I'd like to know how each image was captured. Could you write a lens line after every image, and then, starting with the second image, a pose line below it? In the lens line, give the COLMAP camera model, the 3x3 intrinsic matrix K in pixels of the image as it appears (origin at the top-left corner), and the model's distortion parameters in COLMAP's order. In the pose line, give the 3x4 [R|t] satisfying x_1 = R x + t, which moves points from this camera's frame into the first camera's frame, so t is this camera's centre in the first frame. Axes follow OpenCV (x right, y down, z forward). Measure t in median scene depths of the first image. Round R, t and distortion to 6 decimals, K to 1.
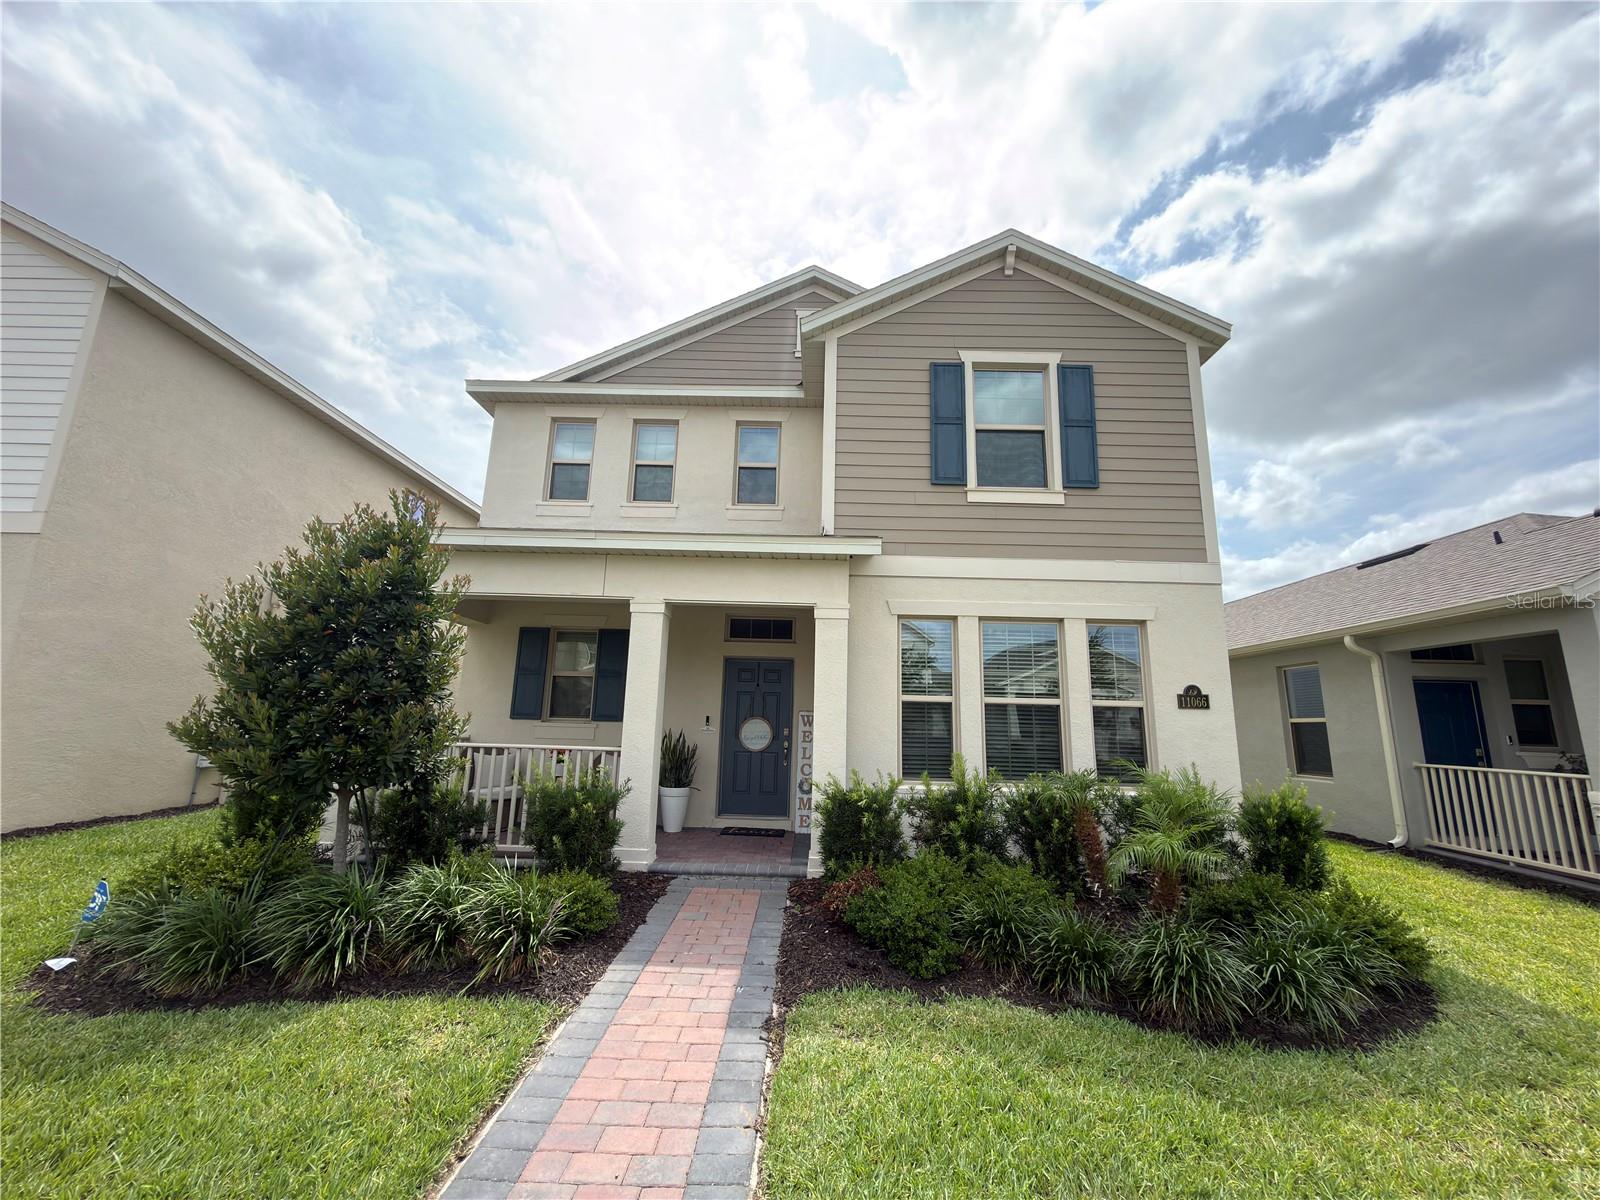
lens RADIAL K [[639.5, 0, 798.6], [0, 639.5, 602.2], [0, 0, 1]] dist [0.000690, 0.000238]
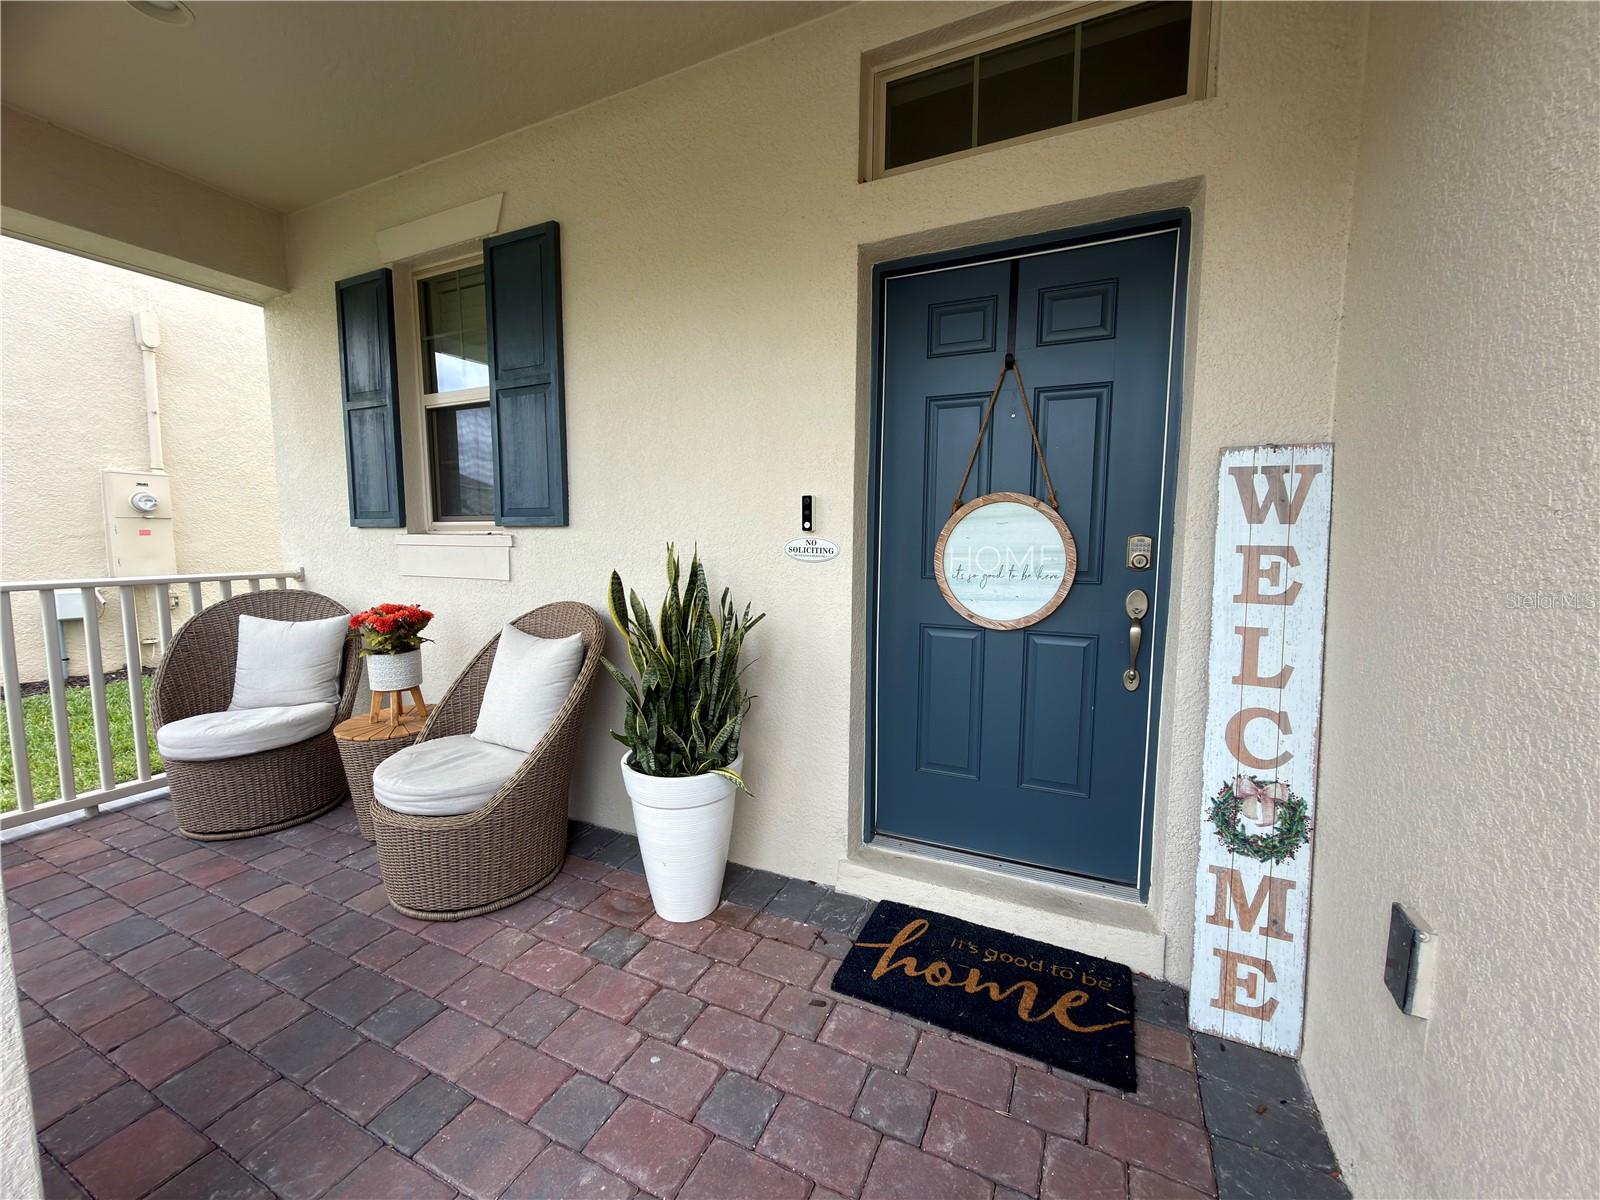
lens RADIAL K [[639.5, 0, 796.5], [0, 639.5, 601.2], [0, 0, 1]] dist [0.000690, 0.000238]
pose [[0.911841, 0.020209, -0.410046, -0.037619], [0.101569, 0.956634, 0.273012, 0.146721], [0.397781, -0.290591, 0.870245, 0.754503]]
